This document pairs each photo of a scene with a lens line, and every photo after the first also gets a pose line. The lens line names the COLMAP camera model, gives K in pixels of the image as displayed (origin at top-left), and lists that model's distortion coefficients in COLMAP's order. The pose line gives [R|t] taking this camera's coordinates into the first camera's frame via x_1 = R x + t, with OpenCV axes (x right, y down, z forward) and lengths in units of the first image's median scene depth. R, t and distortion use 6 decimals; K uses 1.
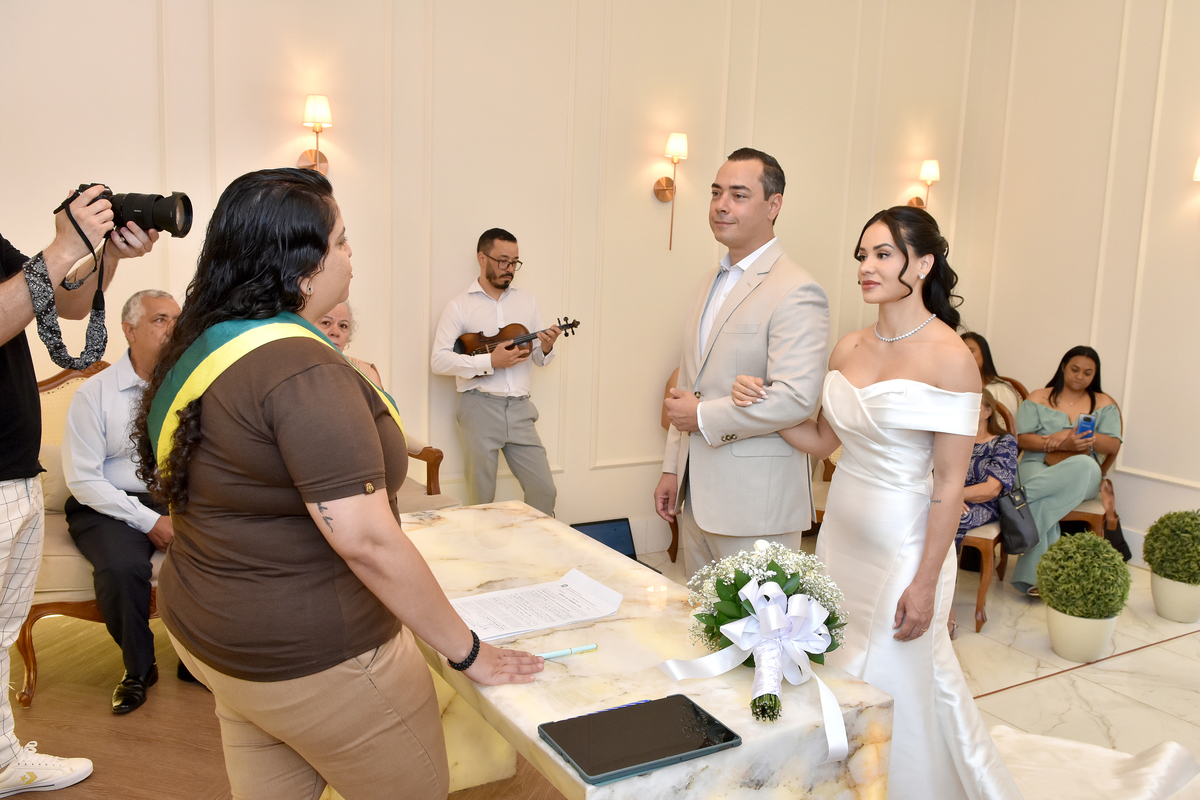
lens RADIAL K [[979.7, 0, 592.4], [0, 979.7, 411.4], [0, 0, 1]] dist [-0.030276, 0.042182]
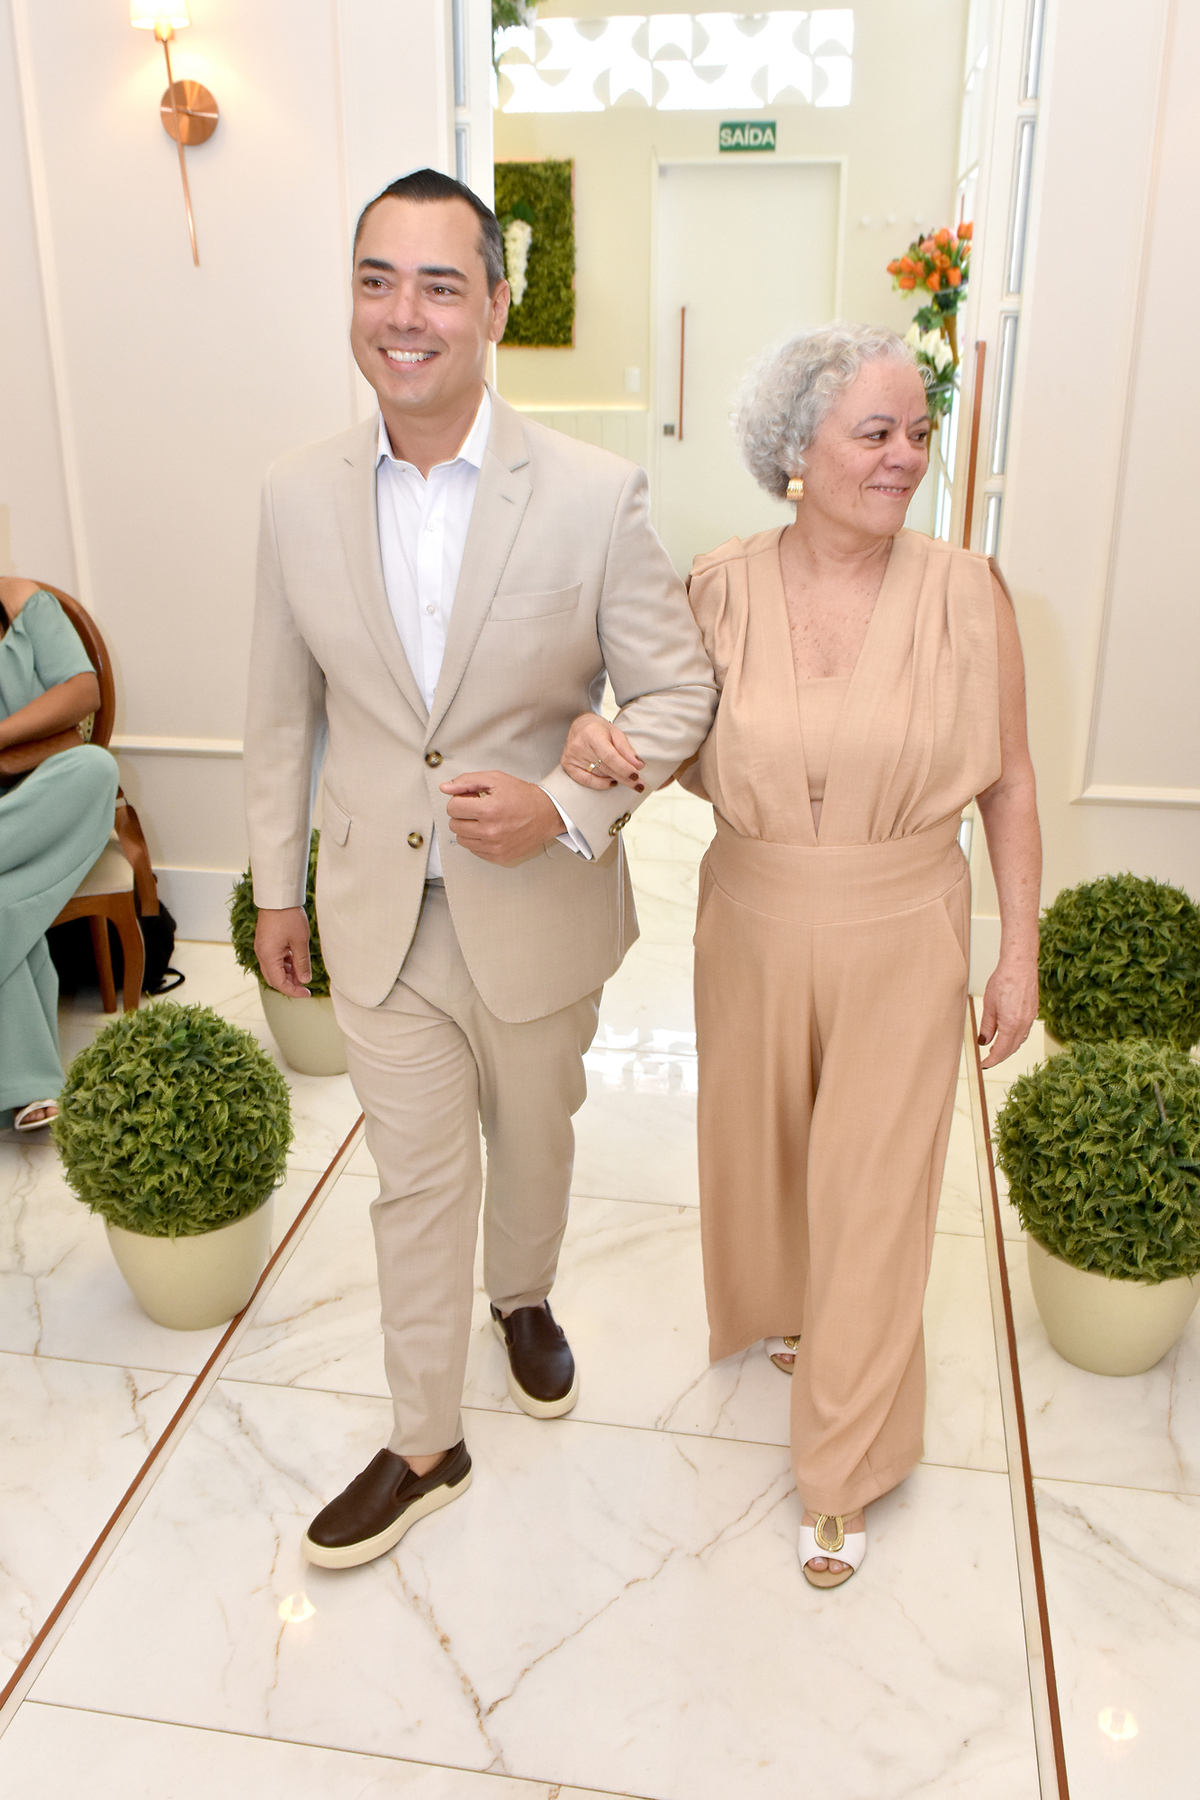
lens RADIAL K [[1709.3, 0, 560.9], [0, 1709.3, 898.3], [0, 0, 1]] dist [-0.013332, 0.000000]
pose [[0.657665, -0.309435, 0.686823, 0.323169], [0.171210, 0.949278, 0.263738, -0.101951], [-0.733596, -0.055861, 0.677286, 0.823731]]
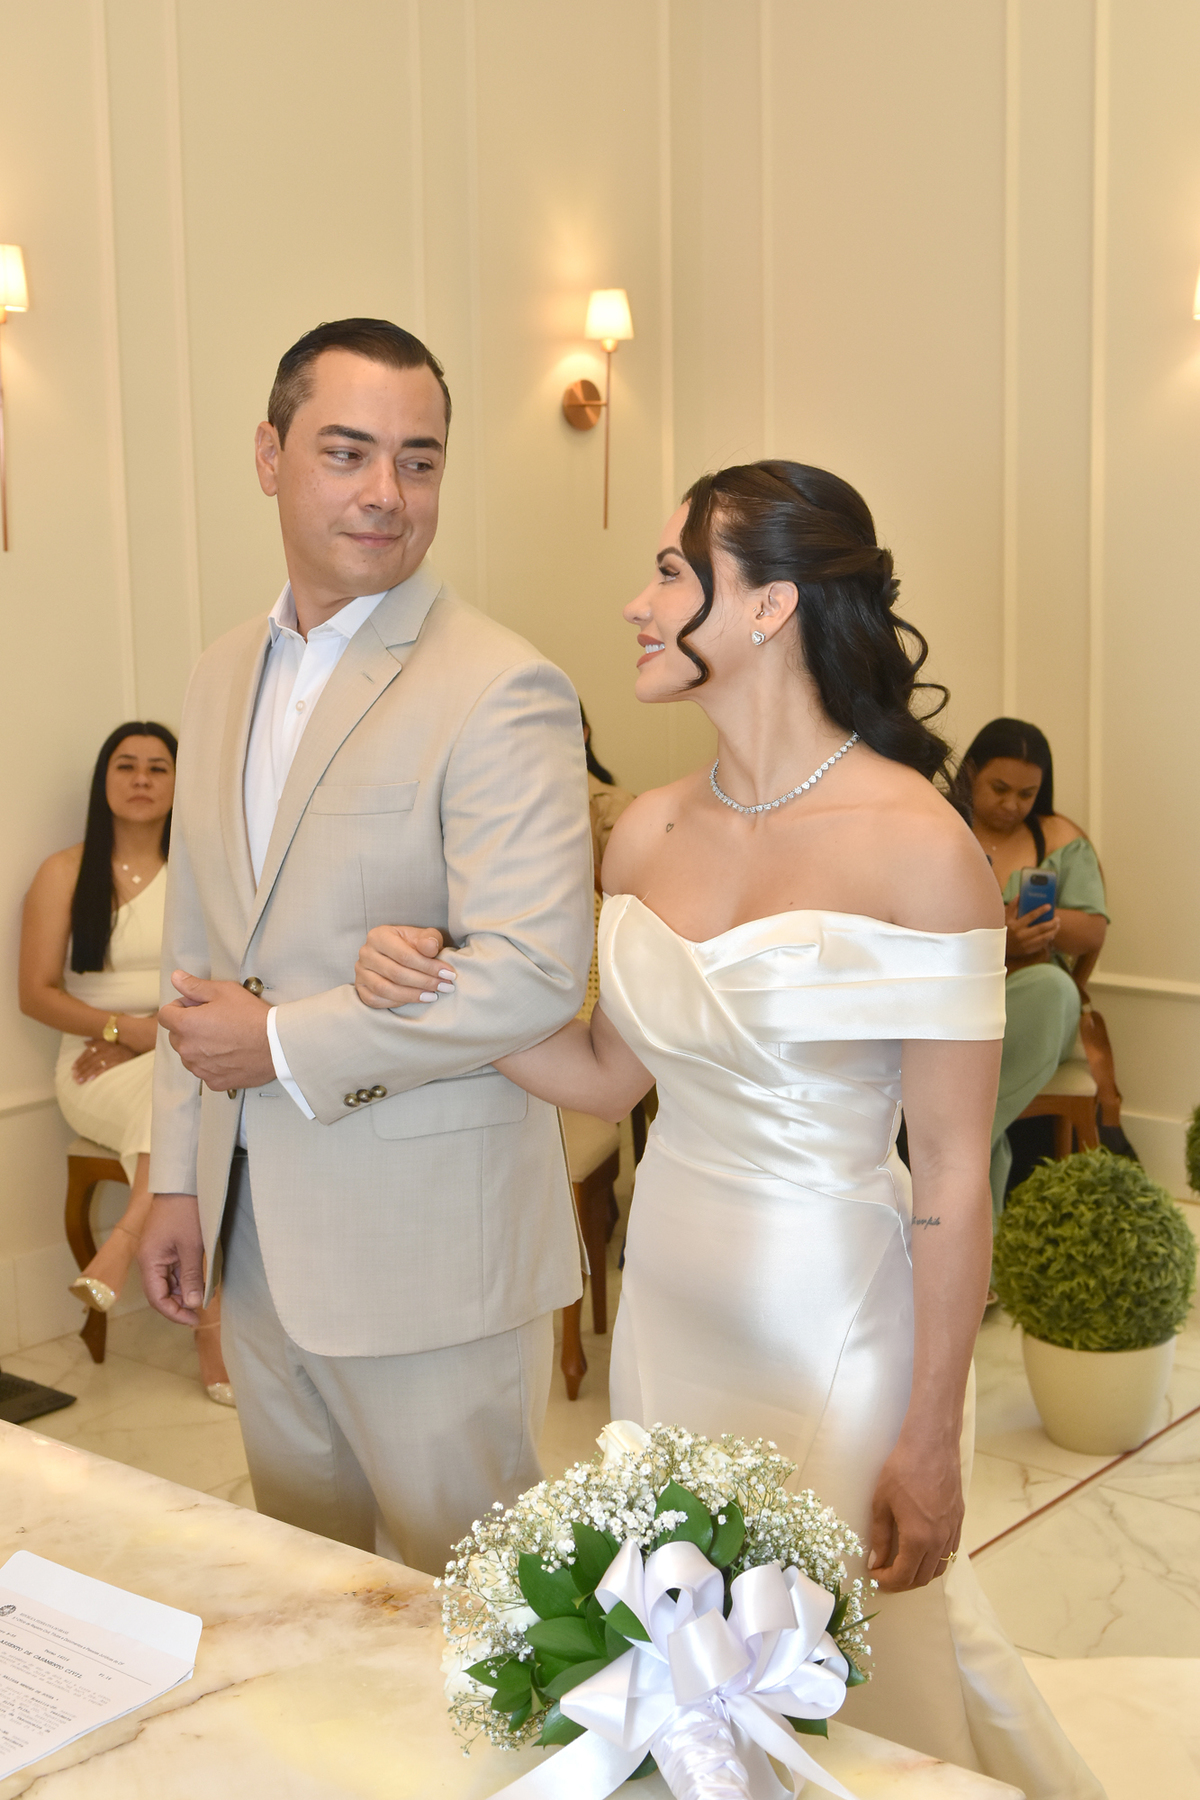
lens RADIAL K [[2464.5, 0, 583.1], [0, 2464.5, 893.4], [0, 0, 1]] dist [0.020830, 0.000000]
pose [[0.942352, -0.112482, 0.315151, -0.055975], [0.116411, 0.993181, 0.006394, -0.037613], [-0.313721, 0.030662, 0.949020, 0.071340]]
